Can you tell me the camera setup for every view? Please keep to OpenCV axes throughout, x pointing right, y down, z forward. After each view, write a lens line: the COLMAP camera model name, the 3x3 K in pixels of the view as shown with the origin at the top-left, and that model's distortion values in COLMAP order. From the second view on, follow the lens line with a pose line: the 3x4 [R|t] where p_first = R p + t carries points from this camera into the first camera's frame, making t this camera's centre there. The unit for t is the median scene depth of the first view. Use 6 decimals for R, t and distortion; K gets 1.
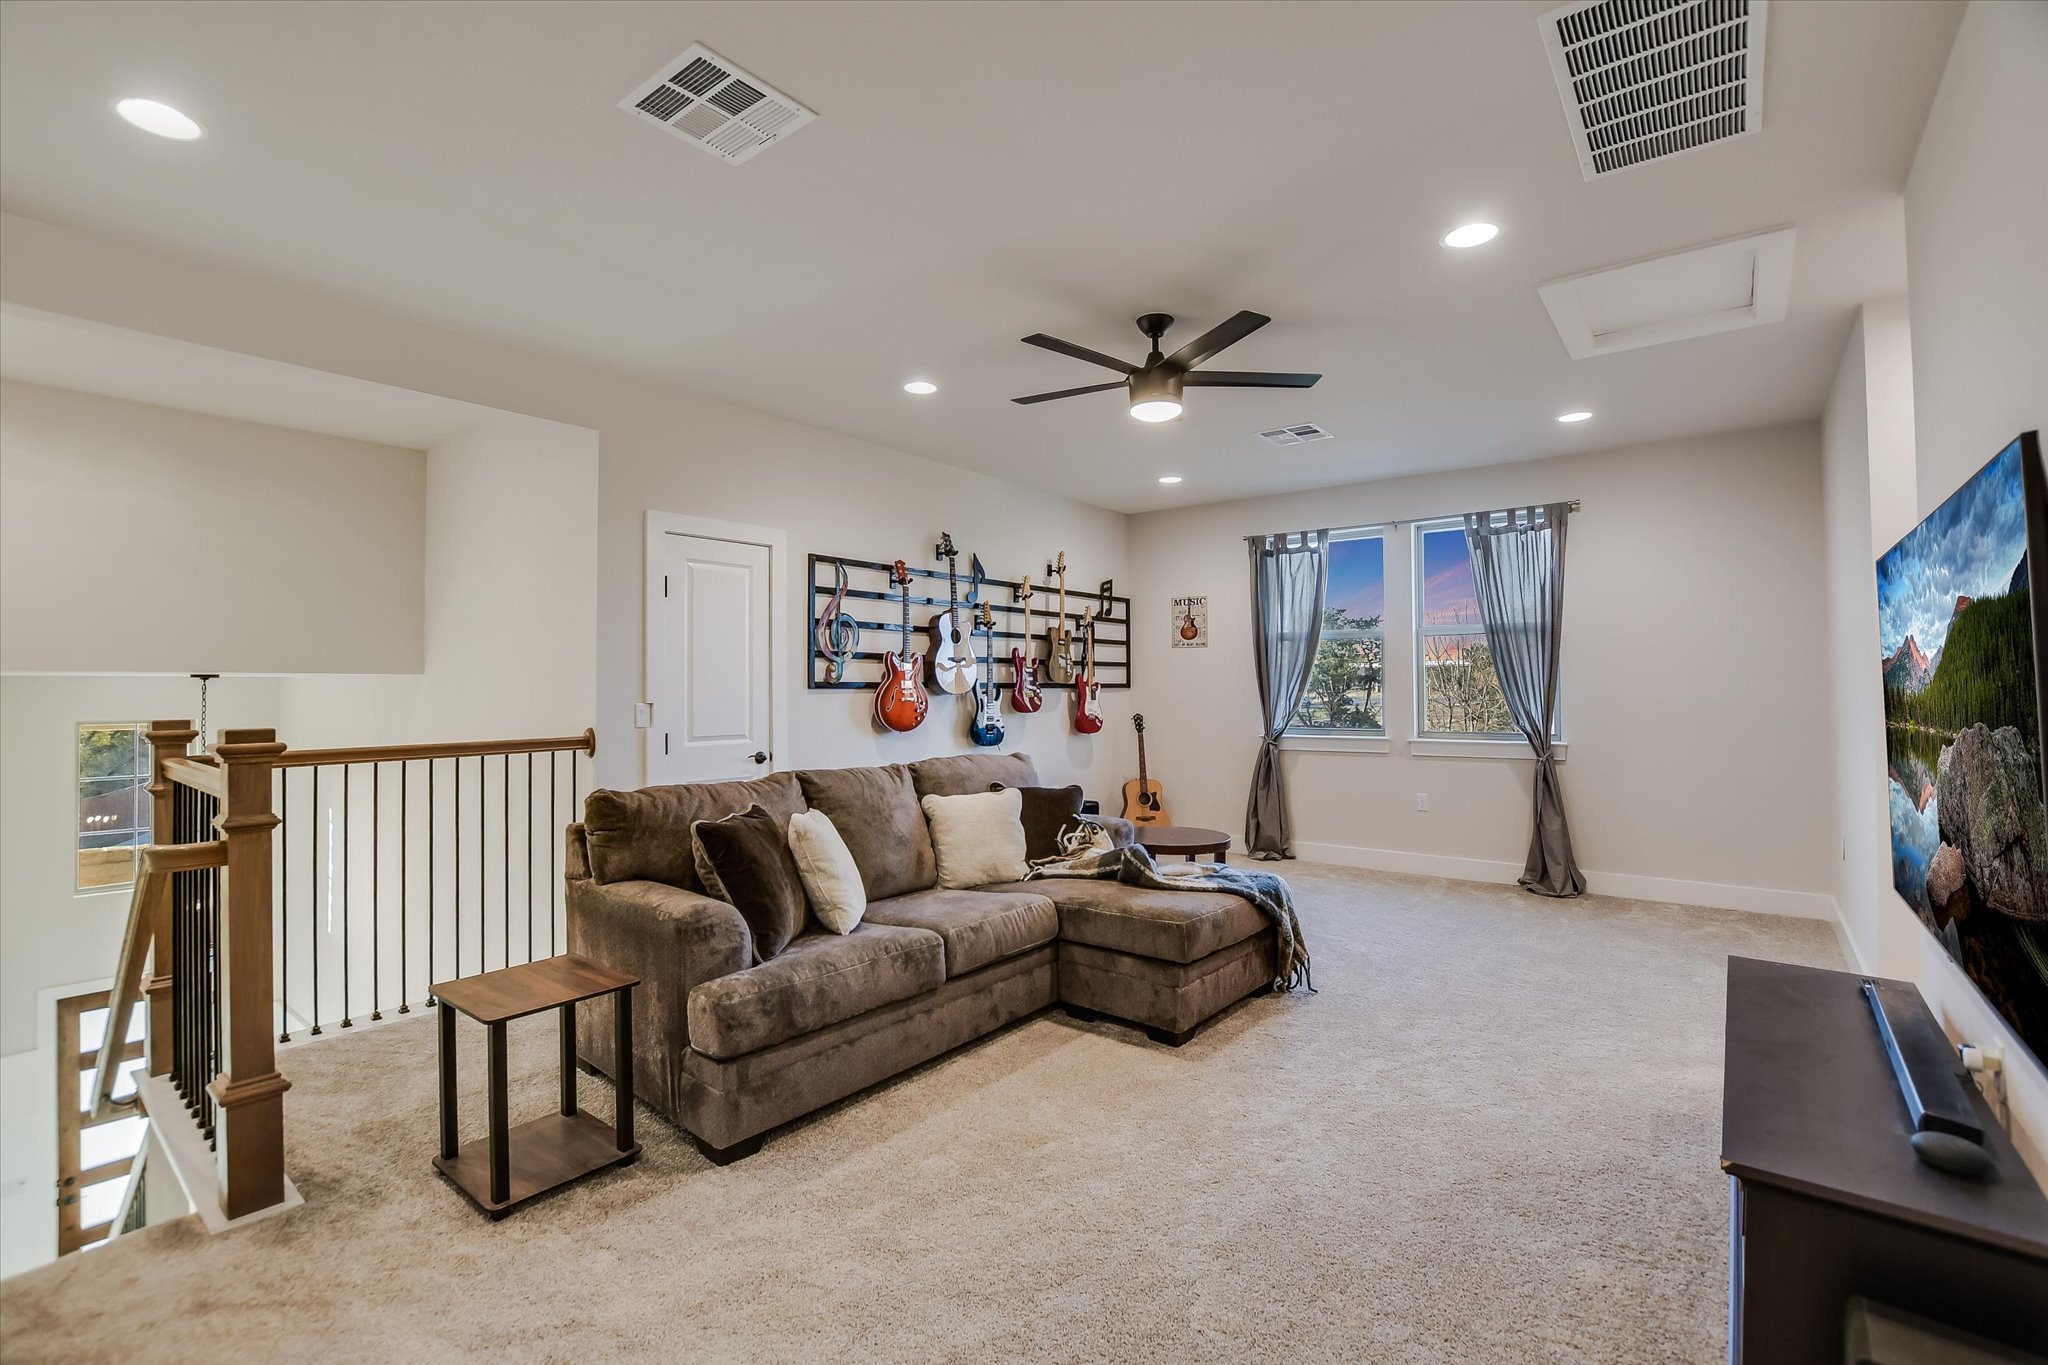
lens RADIAL K [[905.0, 0, 1014.4], [0, 905.0, 687.6], [0, 0, 1]] dist [-0.030254, -0.000041]
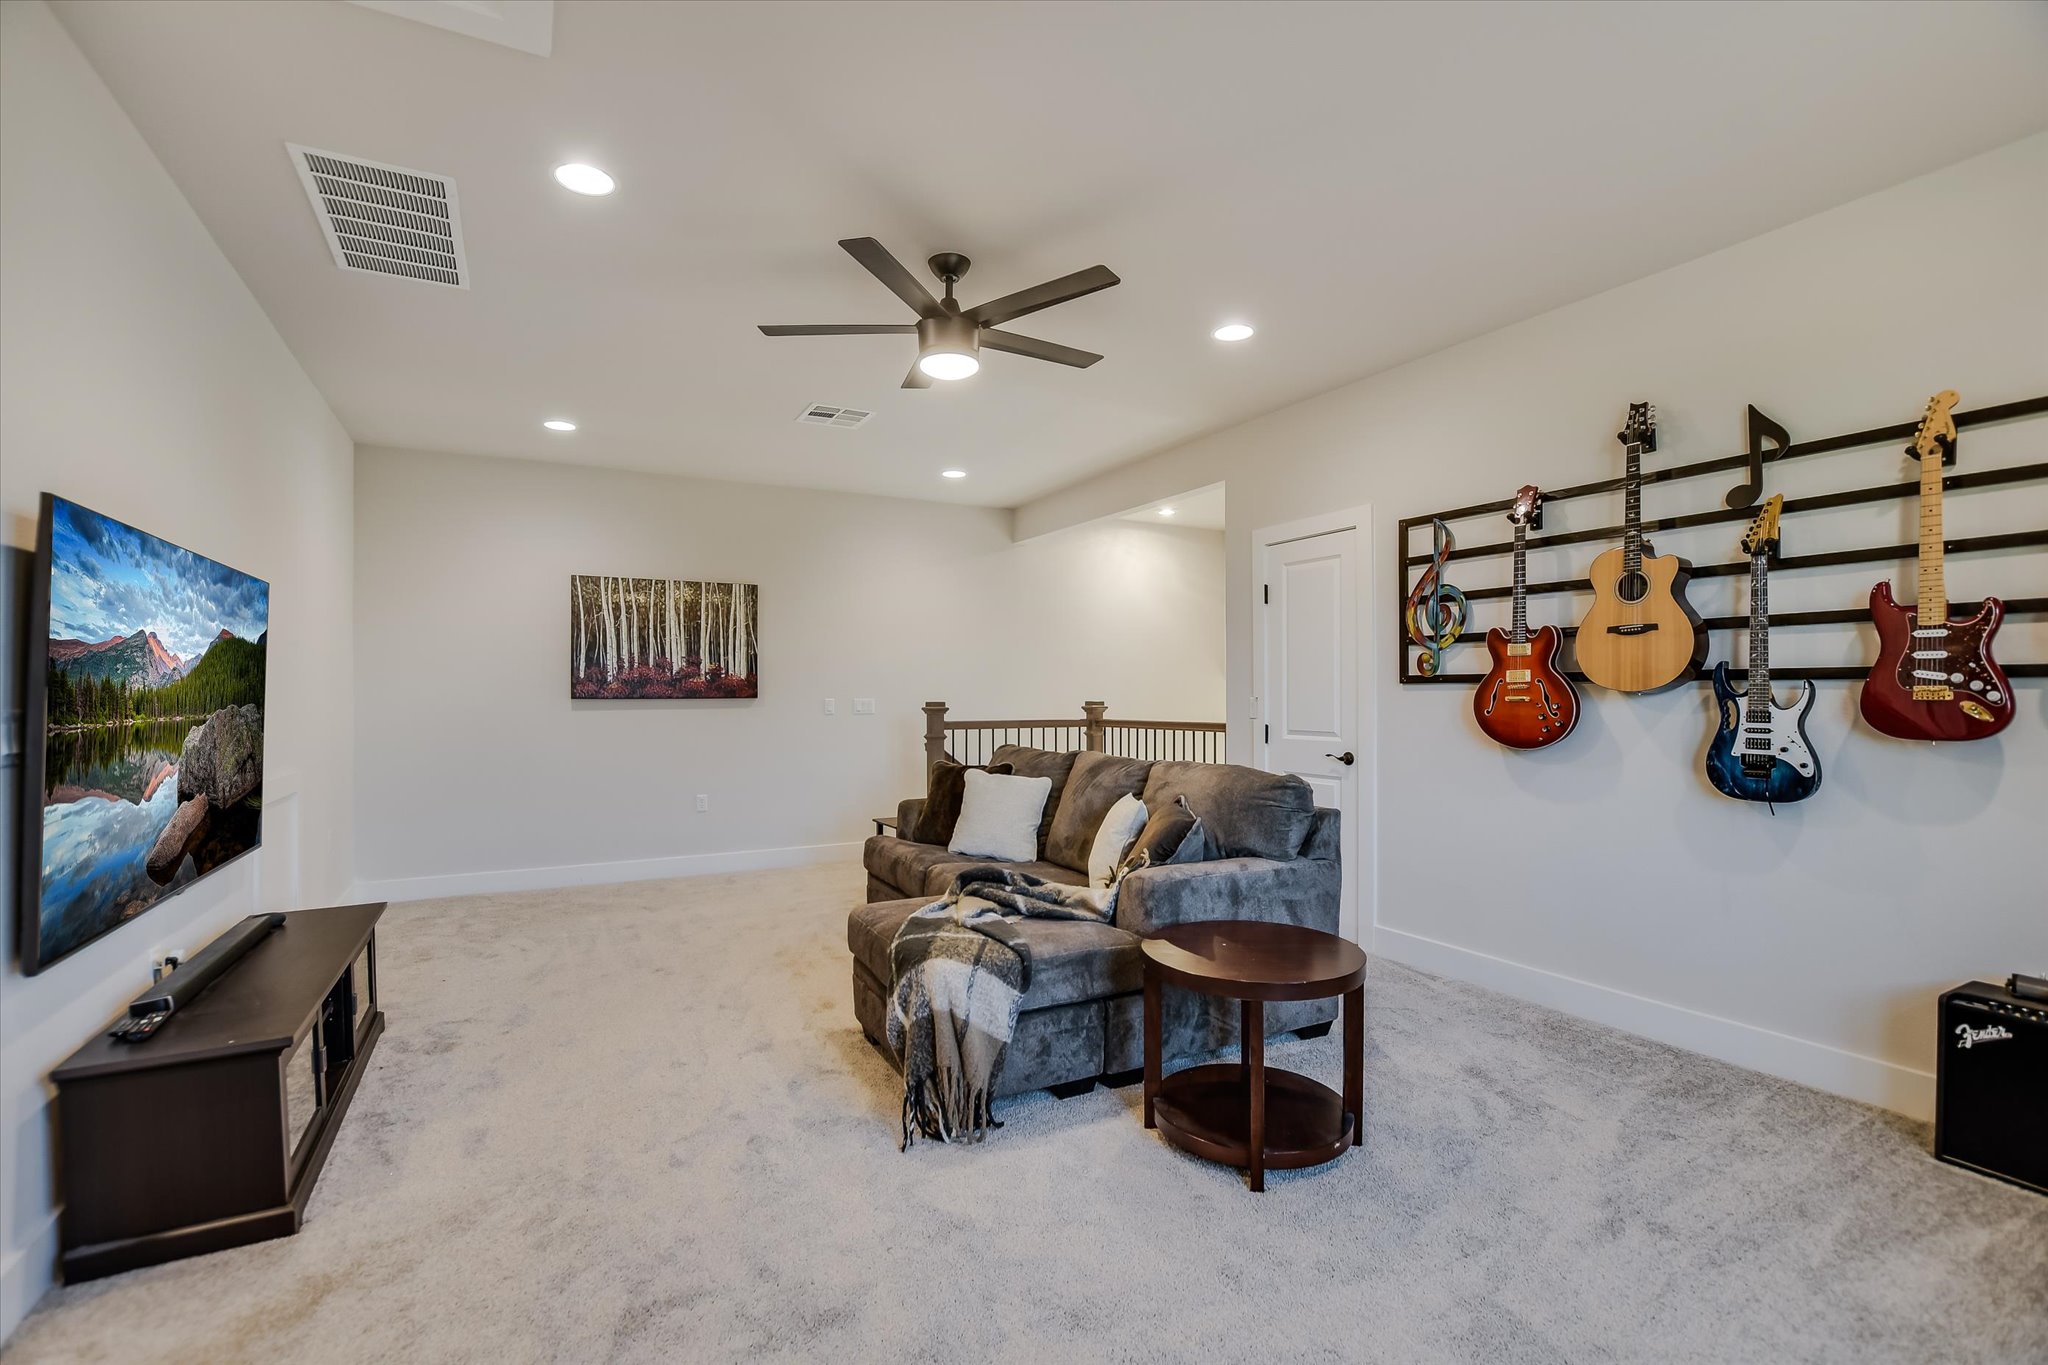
lens RADIAL K [[905.0, 0, 1012.8], [0, 905.0, 693.0], [0, 0, 1]] dist [-0.030254, -0.000041]
pose [[-0.390081, 0.005835, -0.920762, 0.657705], [0.003826, 0.999982, 0.004716, 0.004416], [0.920773, -0.001683, -0.390096, 0.974274]]
